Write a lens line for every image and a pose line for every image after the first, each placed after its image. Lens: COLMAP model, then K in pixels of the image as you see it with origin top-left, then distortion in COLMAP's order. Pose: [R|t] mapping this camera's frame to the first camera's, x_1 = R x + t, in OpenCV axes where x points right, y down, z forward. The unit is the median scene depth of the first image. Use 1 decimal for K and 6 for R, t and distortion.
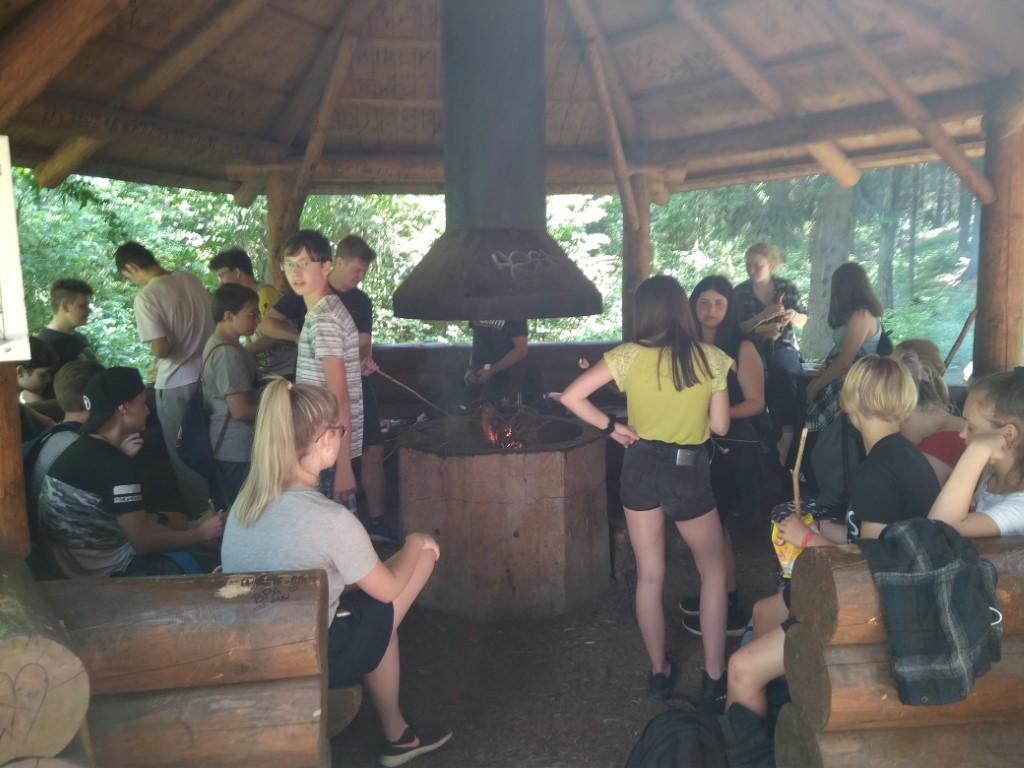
lens RADIAL K [[855.0, 0, 511.2], [0, 855.0, 382.9], [0, 0, 1]] dist [-0.005572, -0.016105]
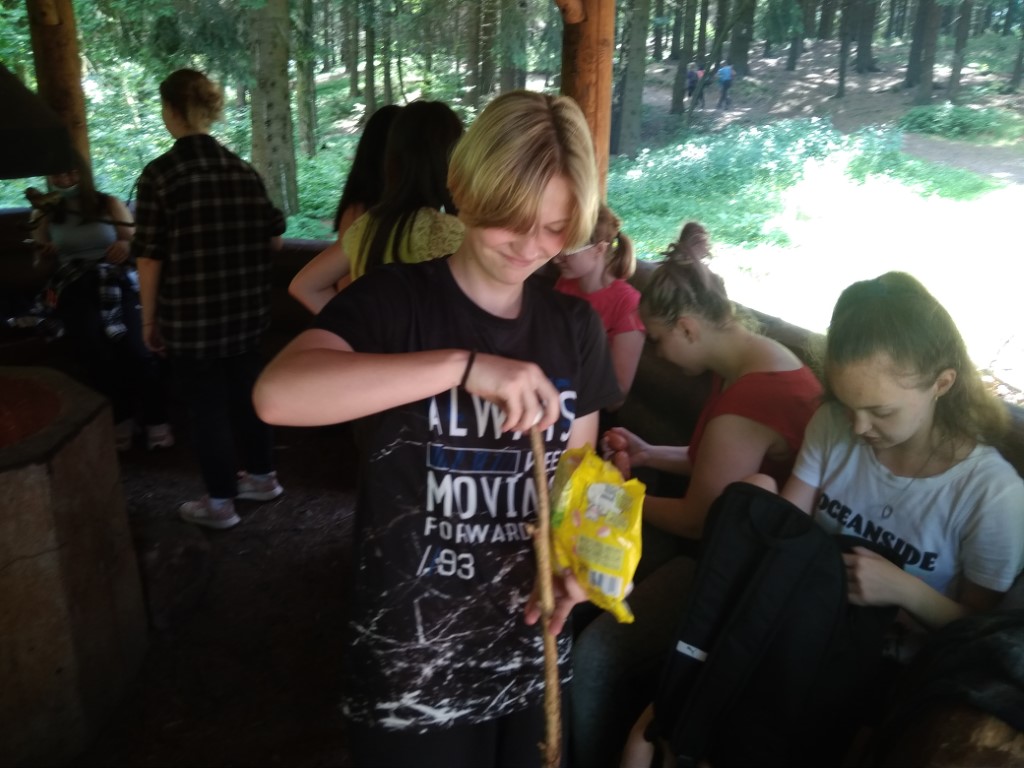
lens RADIAL K [[855.0, 0, 509.1], [0, 855.0, 393.0], [0, 0, 1]] dist [-0.005572, -0.016105]
pose [[0.780159, -0.155735, 0.605887, -0.012047], [0.040147, 0.978985, 0.199940, -0.026433], [-0.624292, -0.131660, 0.770016, 0.279101]]
